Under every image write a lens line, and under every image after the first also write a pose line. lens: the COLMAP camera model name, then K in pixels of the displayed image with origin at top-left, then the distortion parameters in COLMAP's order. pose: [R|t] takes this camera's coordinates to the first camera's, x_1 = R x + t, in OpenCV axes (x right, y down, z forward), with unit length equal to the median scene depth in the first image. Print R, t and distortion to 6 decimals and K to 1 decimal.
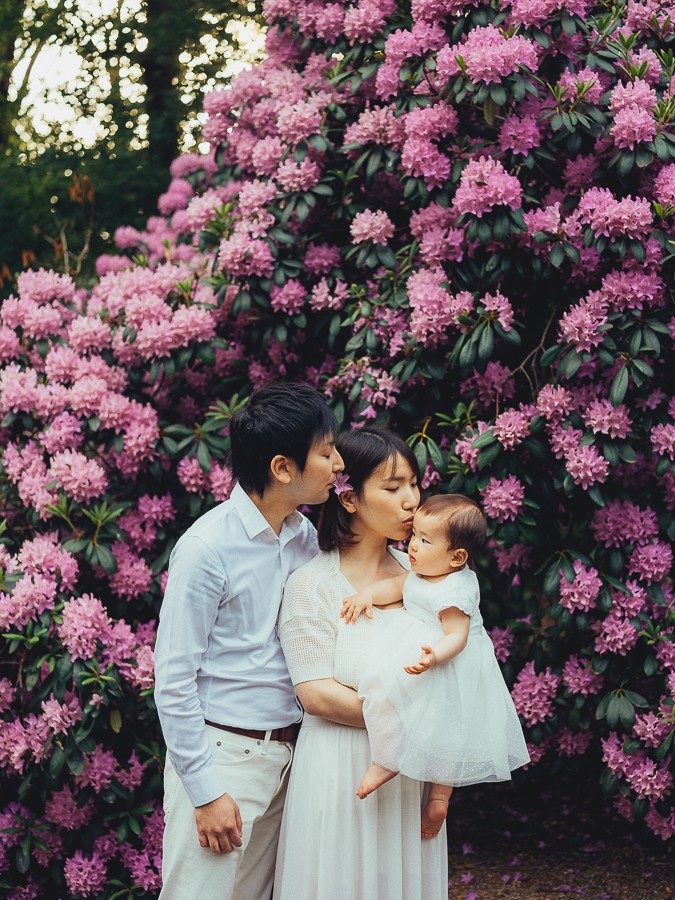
lens RADIAL K [[1305.6, 0, 337.5], [0, 1305.6, 450.0], [0, 0, 1]] dist [0.018015, -0.047381]
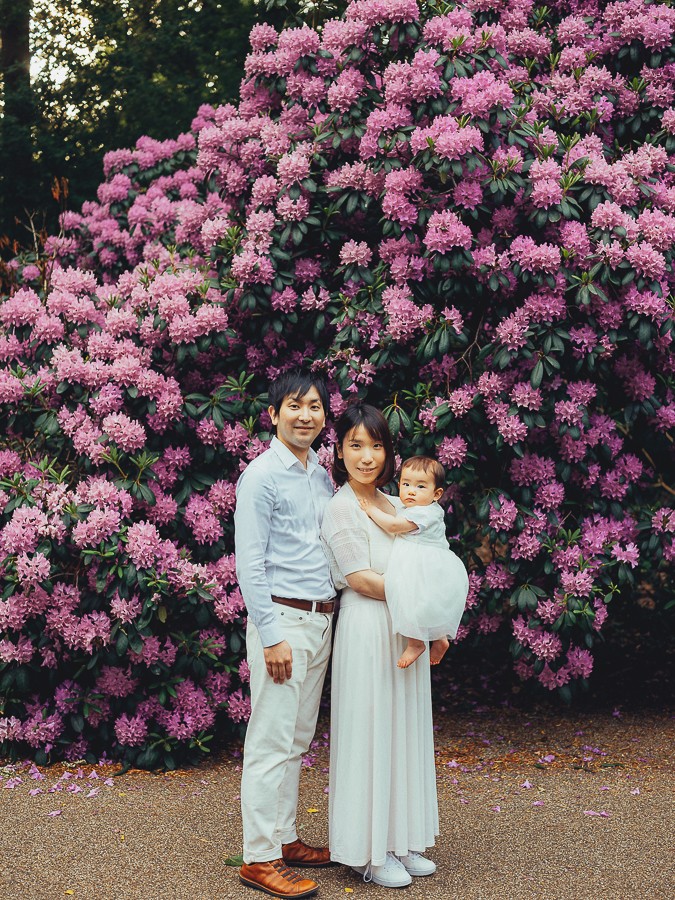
lens RADIAL K [[1305.6, 0, 337.5], [0, 1305.6, 450.0], [0, 0, 1]] dist [0.018015, -0.047381]
pose [[0.986413, 0.003605, 0.164243, -0.218292], [-0.011092, 0.998939, 0.044691, -0.025165], [-0.163908, -0.045906, 0.985407, -0.360336]]
